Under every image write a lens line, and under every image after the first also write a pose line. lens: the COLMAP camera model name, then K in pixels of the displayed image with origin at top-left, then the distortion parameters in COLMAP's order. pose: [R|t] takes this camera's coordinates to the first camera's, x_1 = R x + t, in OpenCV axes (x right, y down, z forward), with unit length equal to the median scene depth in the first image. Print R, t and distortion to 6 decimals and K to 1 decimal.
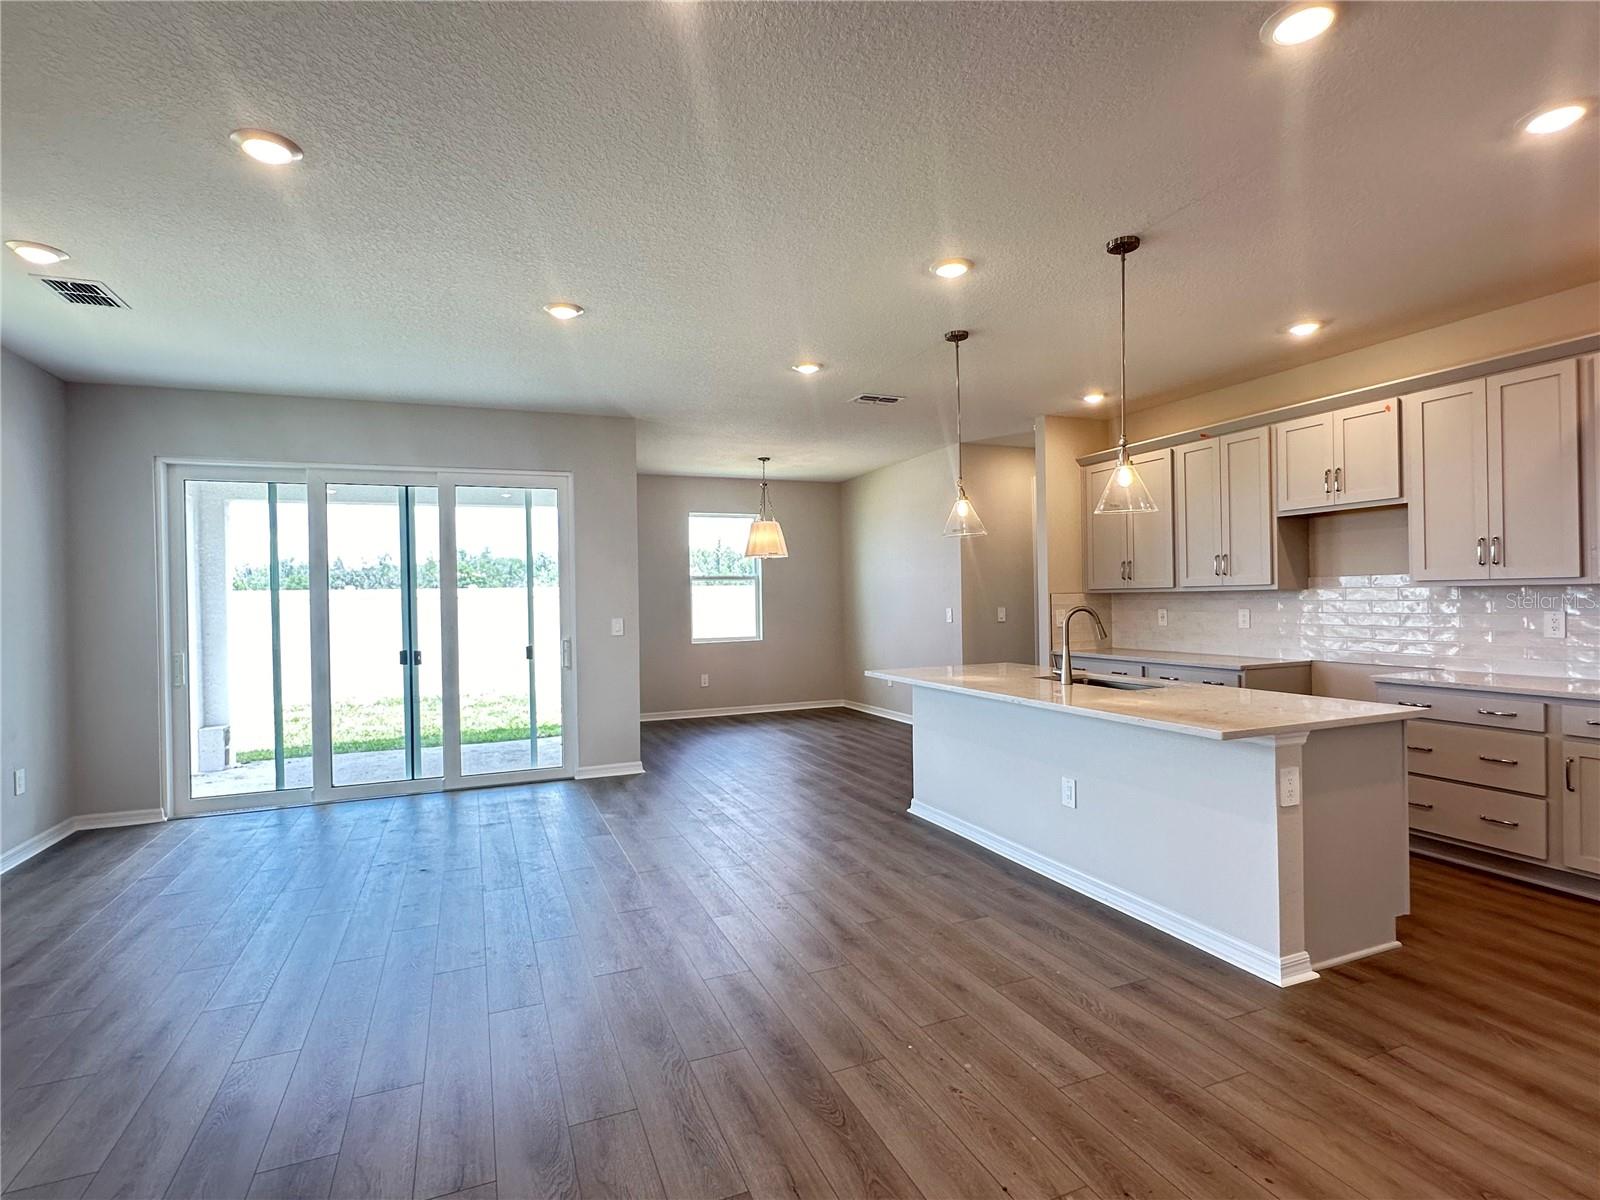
lens RADIAL K [[797.8, 0, 790.1], [0, 797.8, 590.2], [0, 0, 1]] dist [-0.004646, 0.001501]
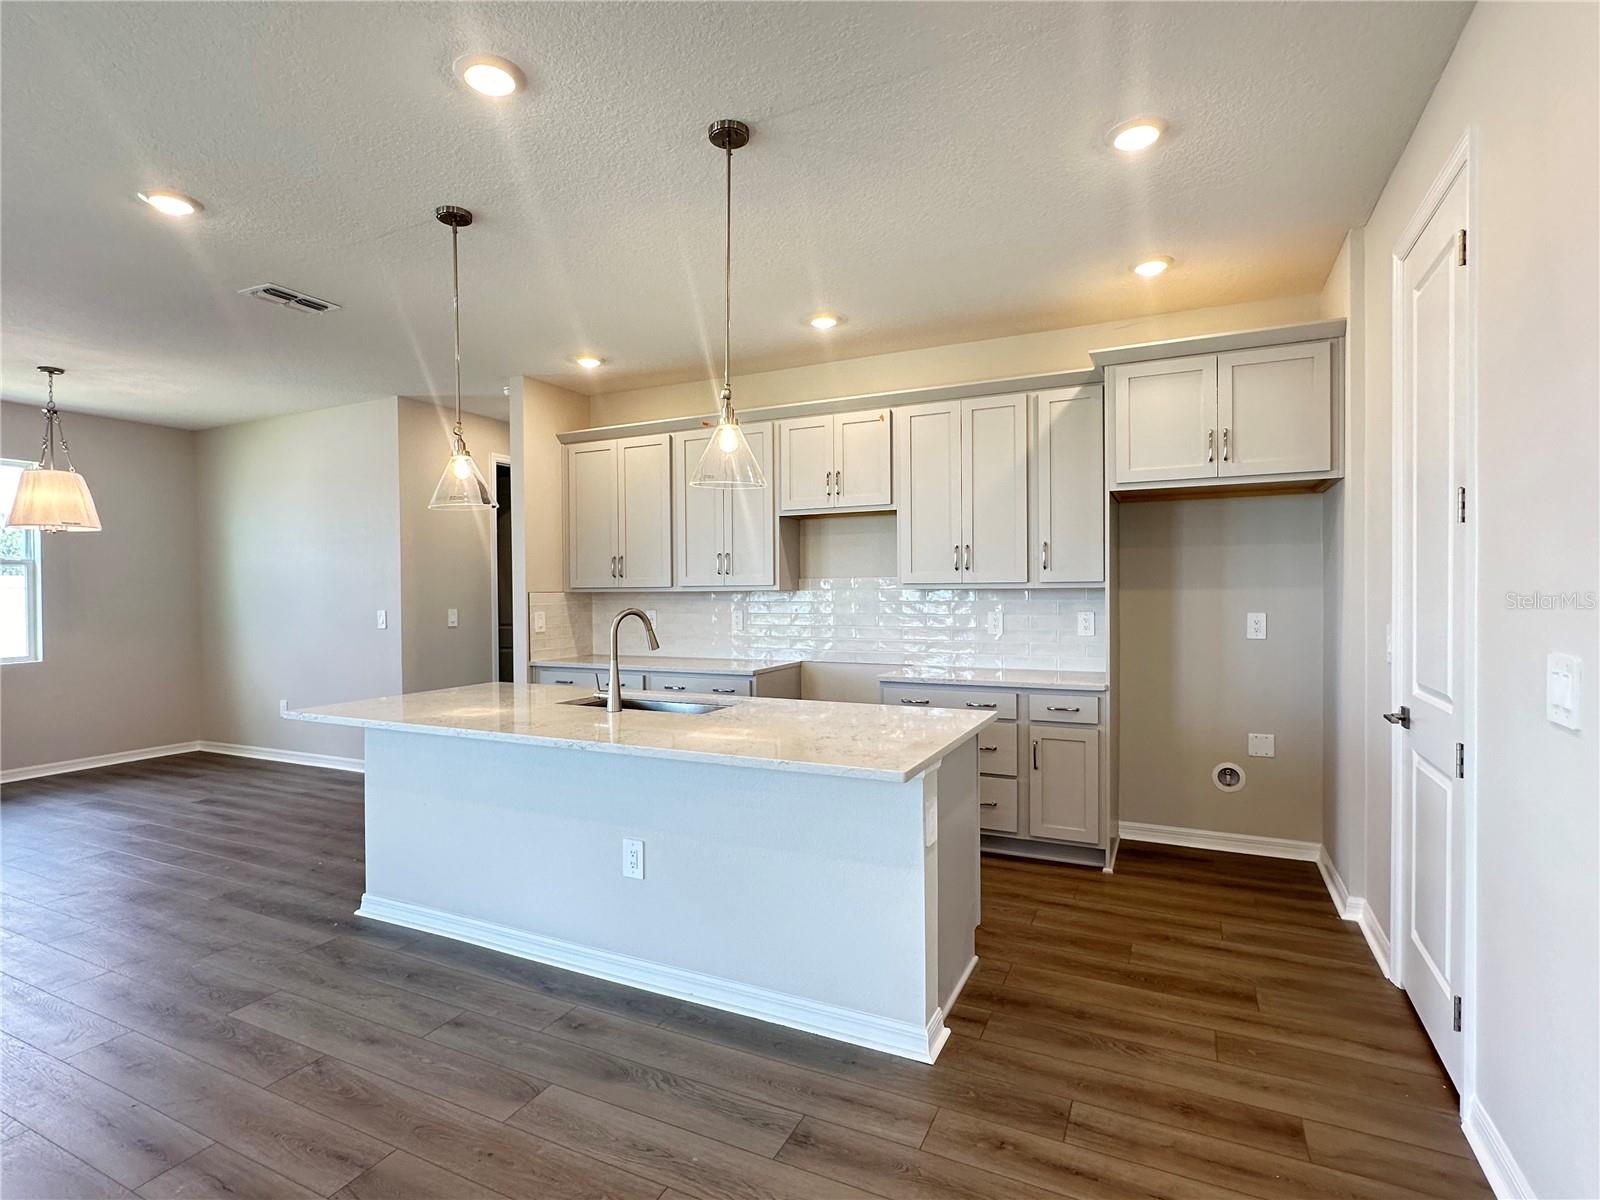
lens RADIAL K [[797.8, 0, 797.3], [0, 797.8, 598.6], [0, 0, 1]] dist [-0.004646, 0.001501]
pose [[0.741602, 0.005290, 0.670819, -0.183513], [-0.012099, 0.999912, 0.005491, 0.024692], [-0.670730, -0.012188, 0.741601, 1.720314]]
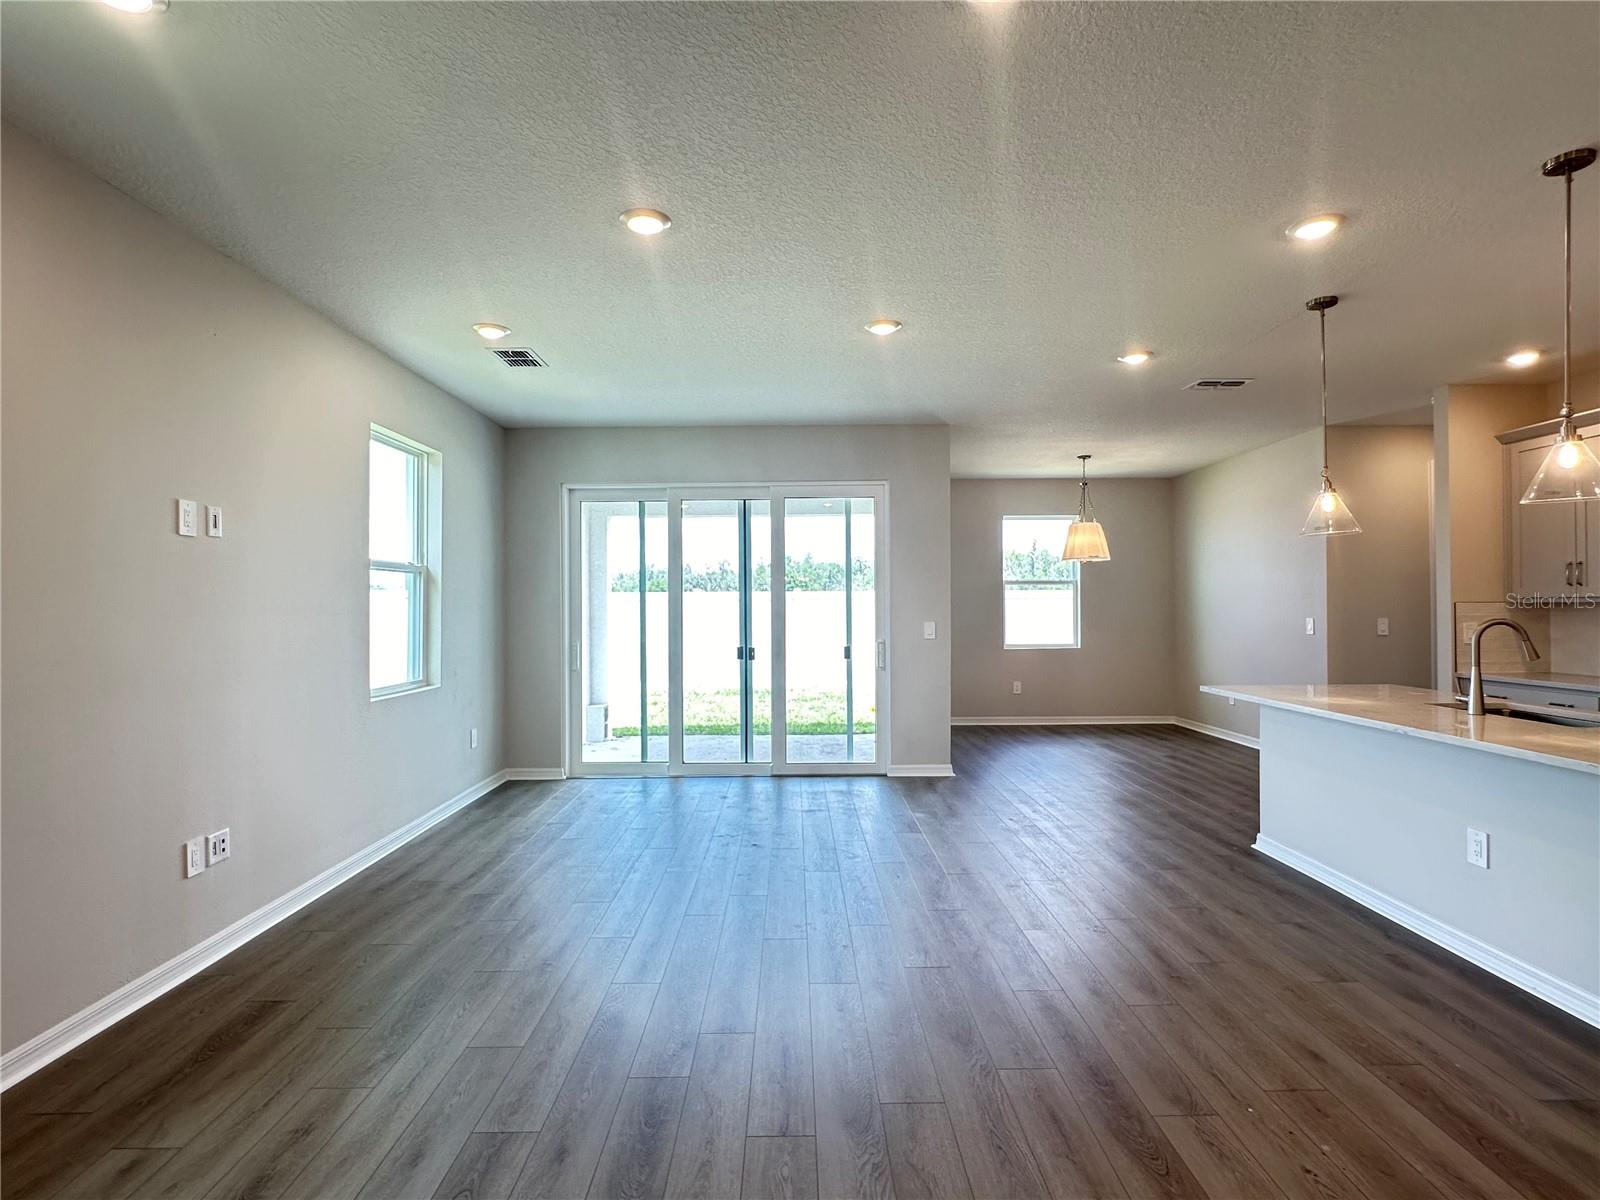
lens RADIAL K [[797.8, 0, 801.5], [0, 797.8, 600.5], [0, 0, 1]] dist [-0.004646, 0.001501]
pose [[0.931532, 0.011028, -0.363491, 0.000348], [-0.008175, 0.999923, 0.009386, -0.000177], [0.363566, -0.005772, 0.931550, -0.005476]]
